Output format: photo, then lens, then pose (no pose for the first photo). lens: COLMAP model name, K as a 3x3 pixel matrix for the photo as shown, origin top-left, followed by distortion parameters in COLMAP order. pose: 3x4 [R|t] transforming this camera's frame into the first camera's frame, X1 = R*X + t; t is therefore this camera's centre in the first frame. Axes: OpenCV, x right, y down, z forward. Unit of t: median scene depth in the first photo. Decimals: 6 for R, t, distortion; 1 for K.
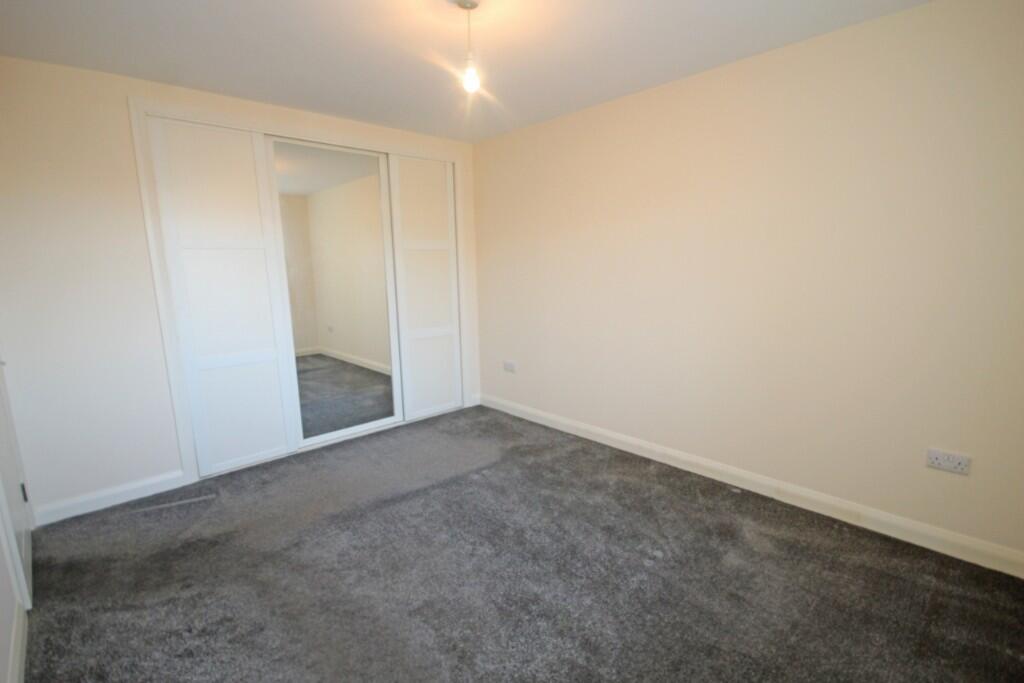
lens RADIAL K [[470.2, 0, 515.1], [0, 470.2, 342.8], [0, 0, 1]] dist [-0.013485, -0.001528]
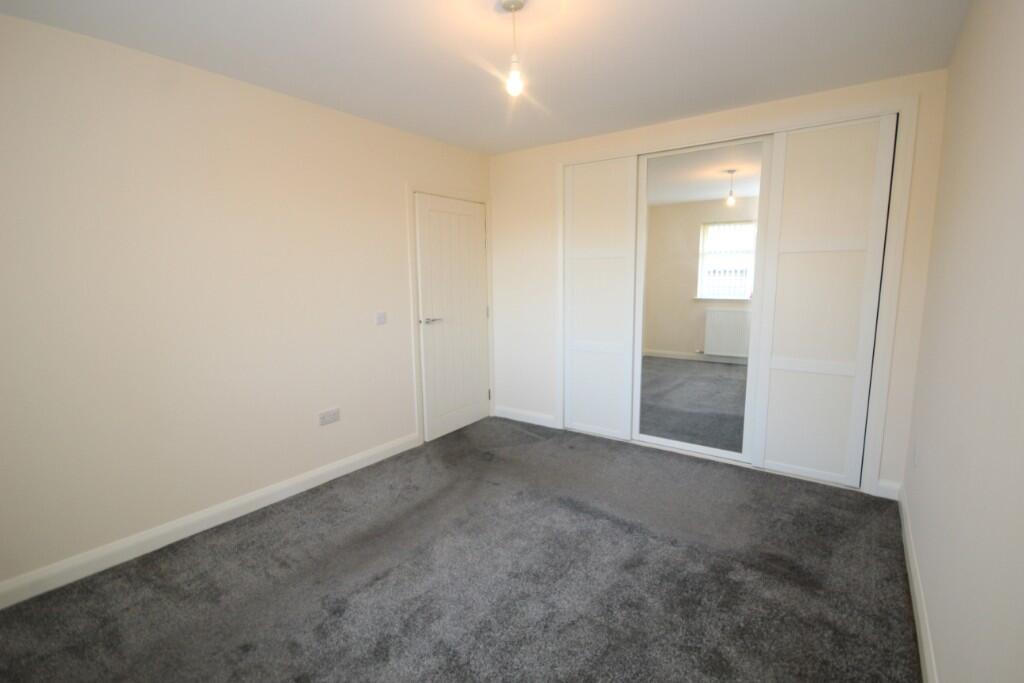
lens RADIAL K [[470.2, 0, 514.9], [0, 470.2, 343.6], [0, 0, 1]] dist [-0.013485, -0.001528]
pose [[0.178363, 0.155675, -0.971572, 0.597778], [-0.155257, 0.979489, 0.128441, -0.102814], [0.971639, 0.127934, 0.198874, 0.586237]]
